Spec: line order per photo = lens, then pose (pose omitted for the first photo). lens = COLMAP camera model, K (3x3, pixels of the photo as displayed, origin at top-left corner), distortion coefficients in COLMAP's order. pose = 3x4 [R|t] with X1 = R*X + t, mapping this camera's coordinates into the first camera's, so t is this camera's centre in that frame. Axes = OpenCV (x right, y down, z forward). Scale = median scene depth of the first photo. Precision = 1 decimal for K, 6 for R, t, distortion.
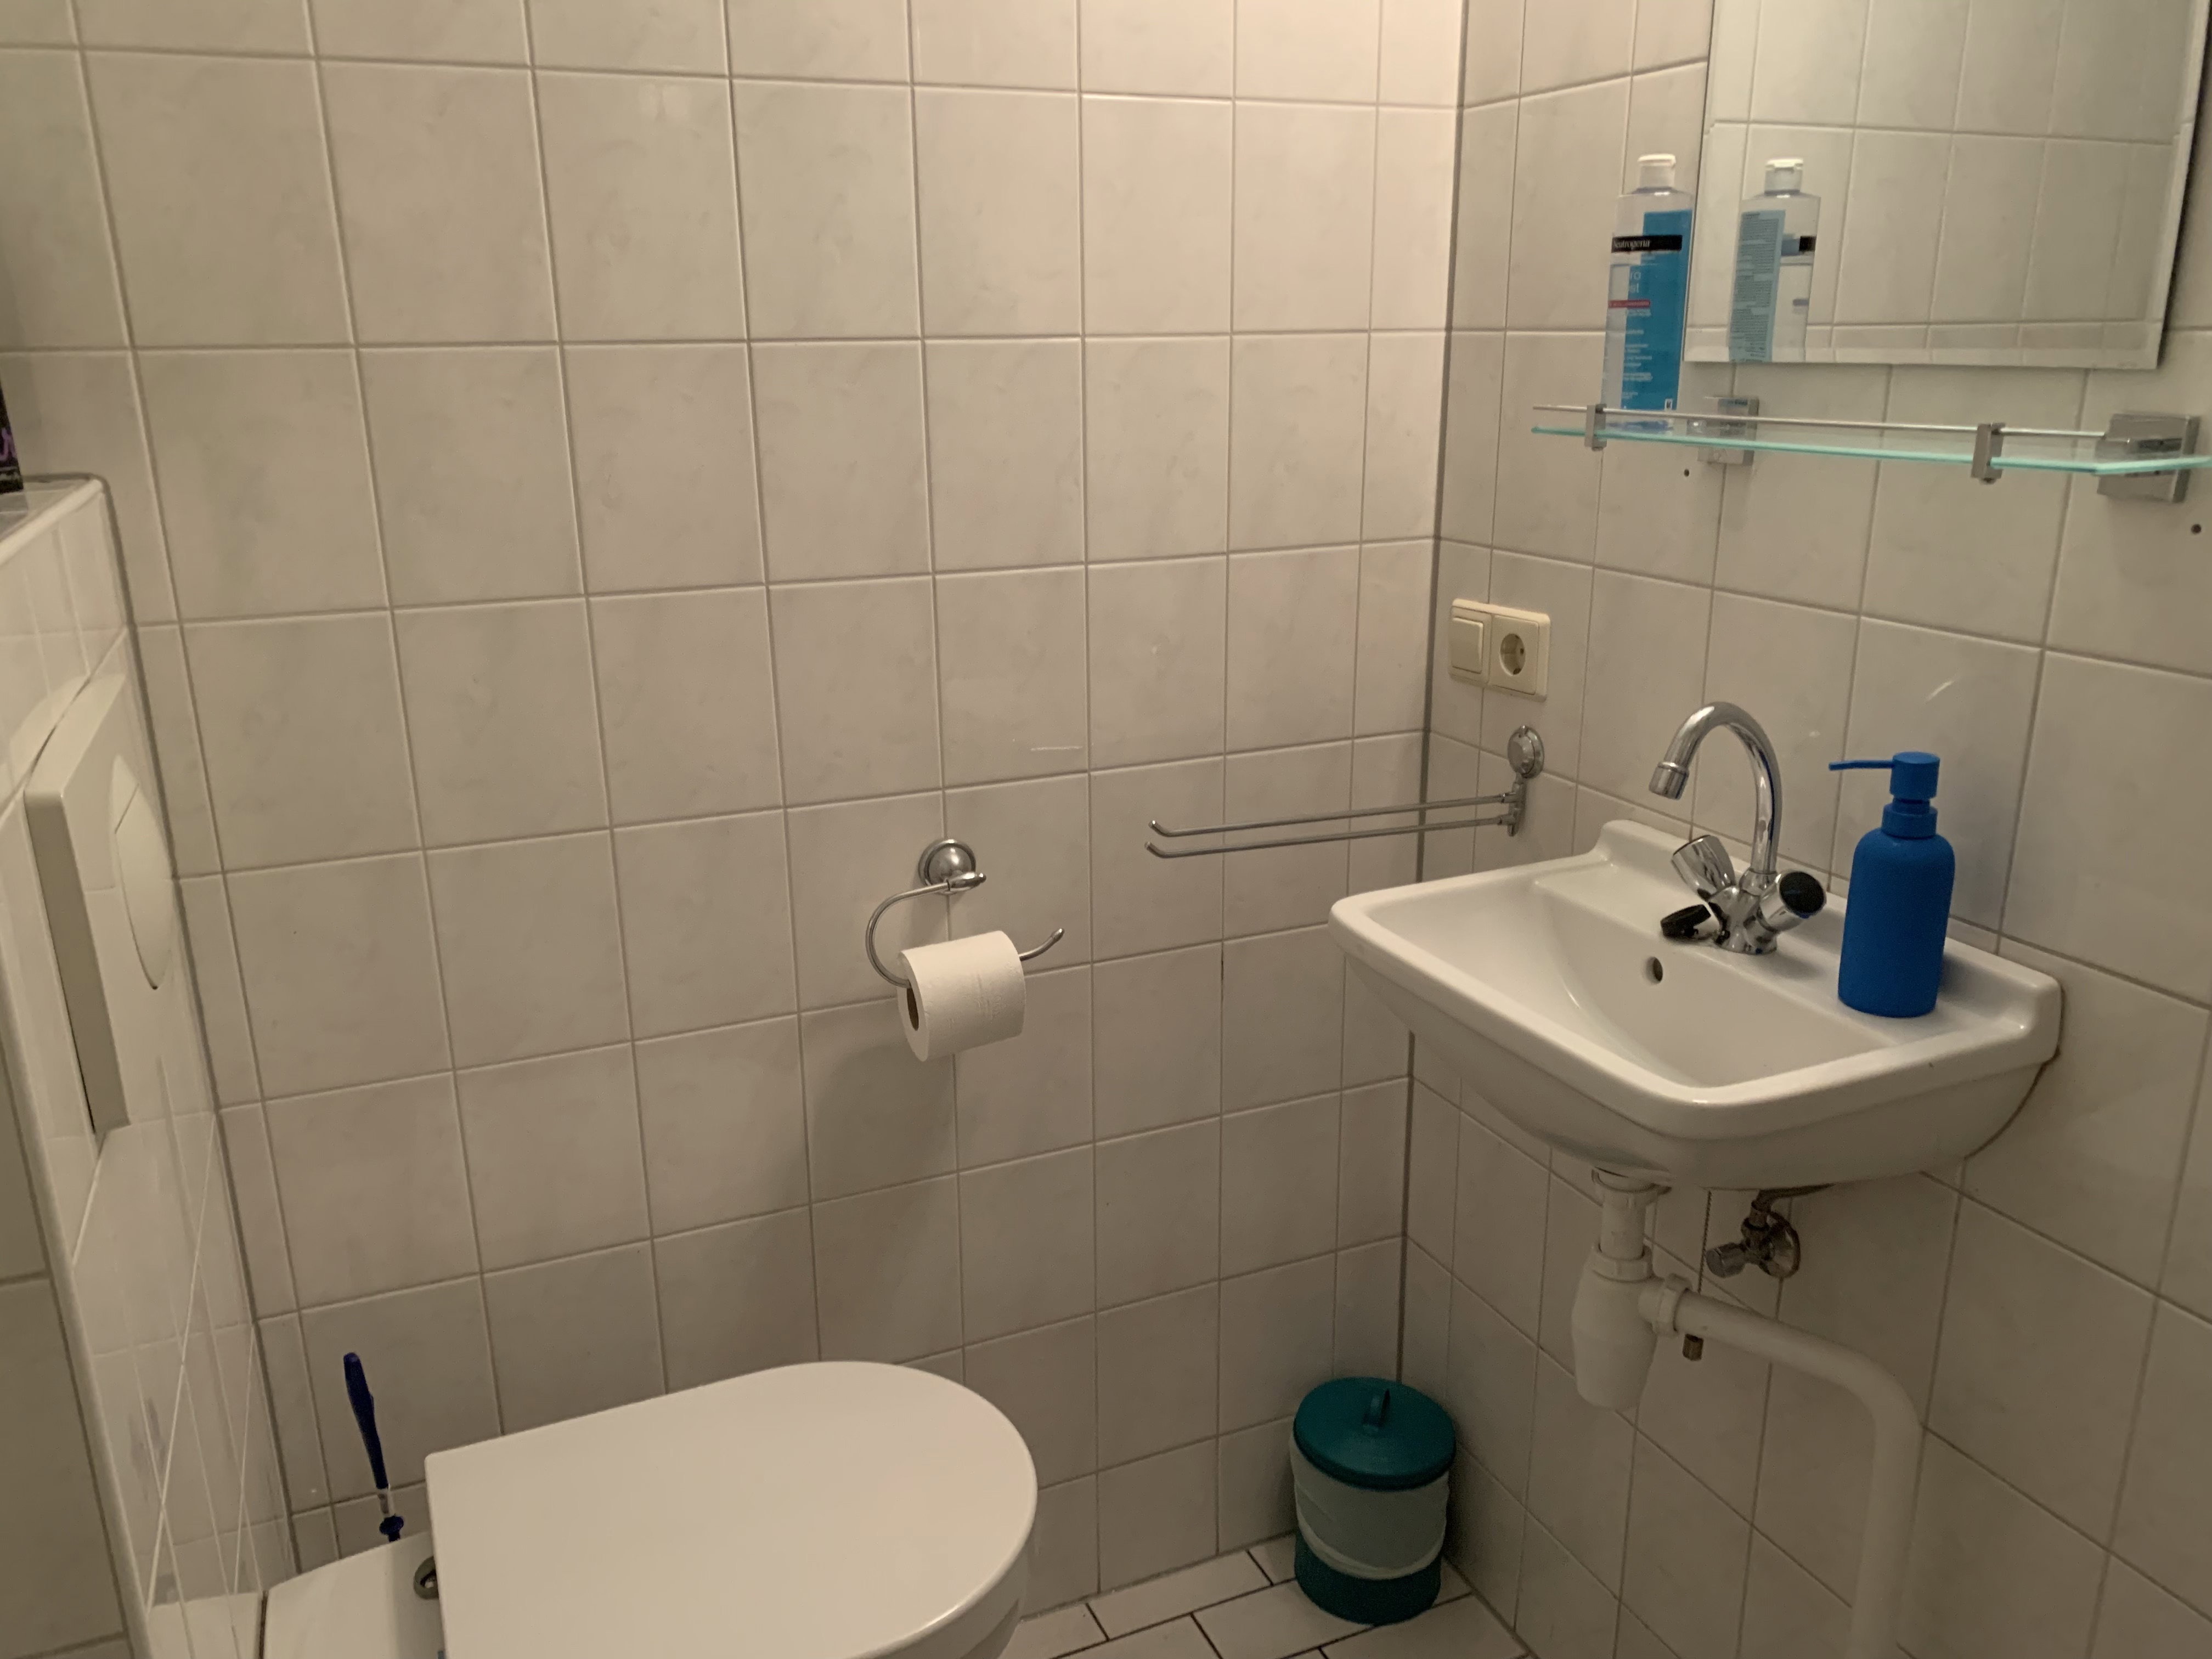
lens RADIAL K [[1690.1, 0, 1106.0], [0, 1690.1, 829.5], [0, 0, 1]] dist [0.005357, -0.009487]
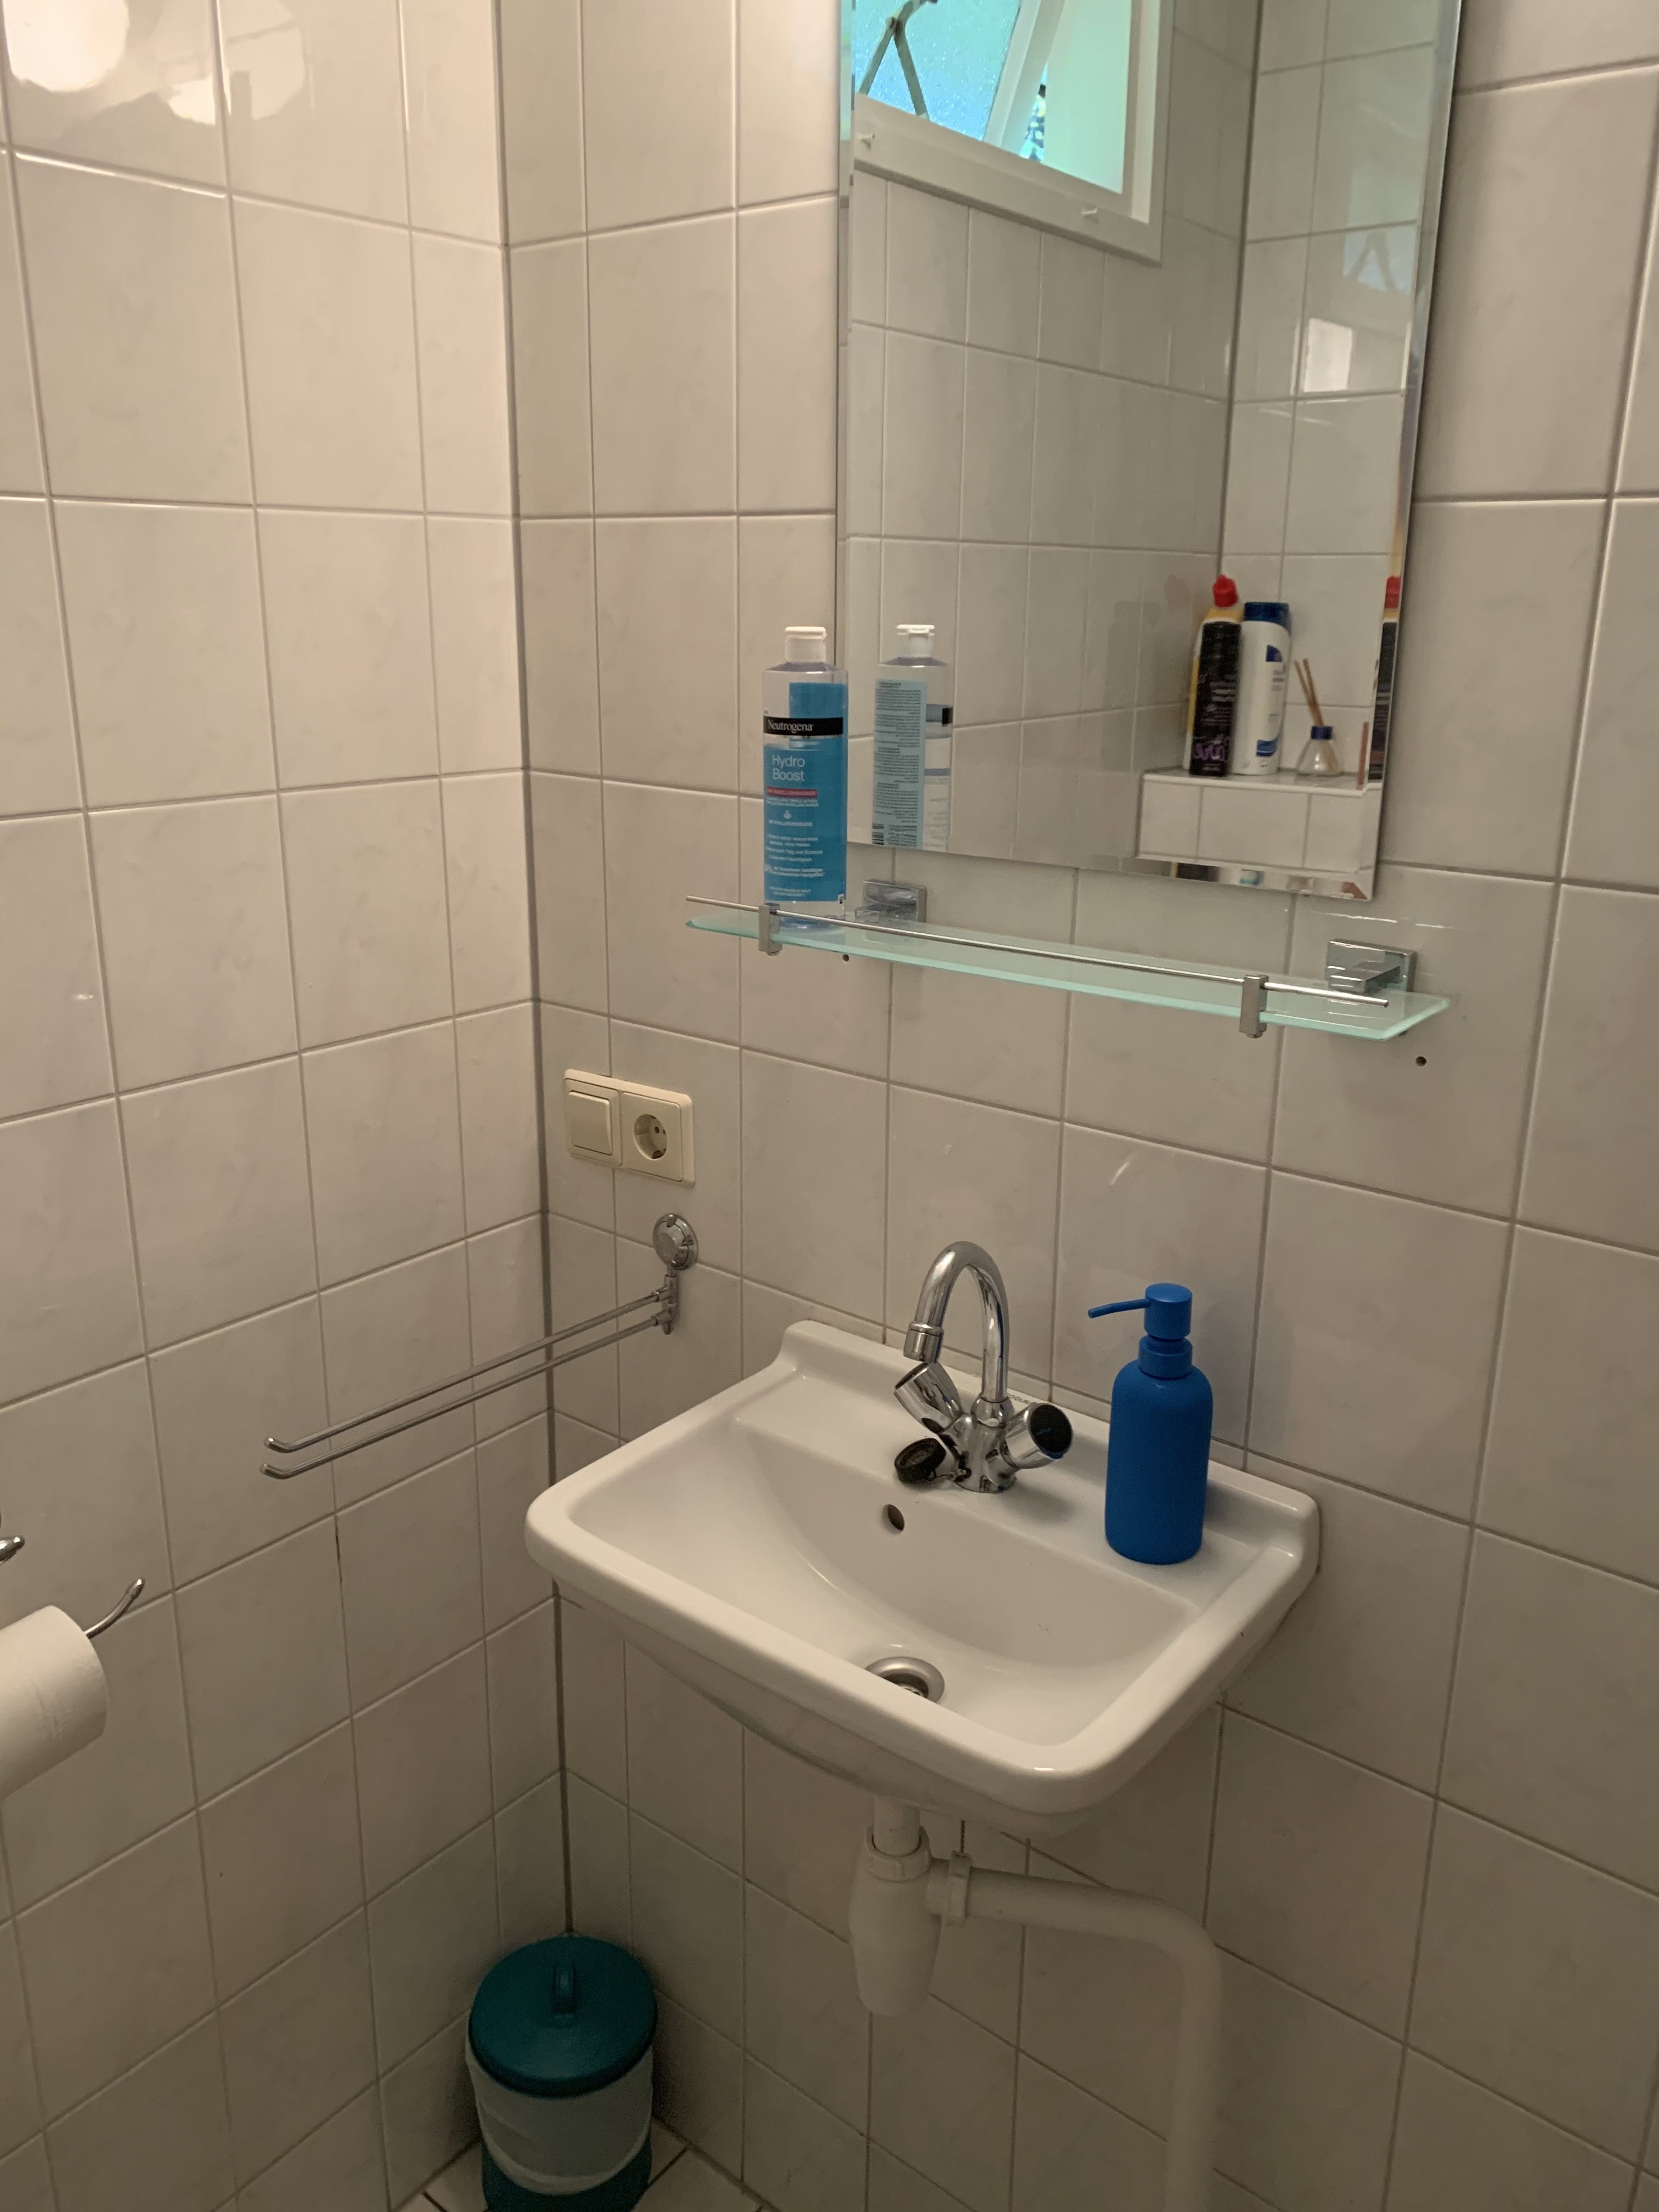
lens RADIAL K [[1655.3, 0, 832.2], [0, 1655.3, 1079.4], [0, 0, 1]] dist [0.101860, -0.115249]
pose [[0.887684, -0.111061, 0.446859, -0.073773], [0.115237, 0.993176, 0.017924, -0.163776], [-0.445801, 0.035584, 0.894425, 0.202771]]
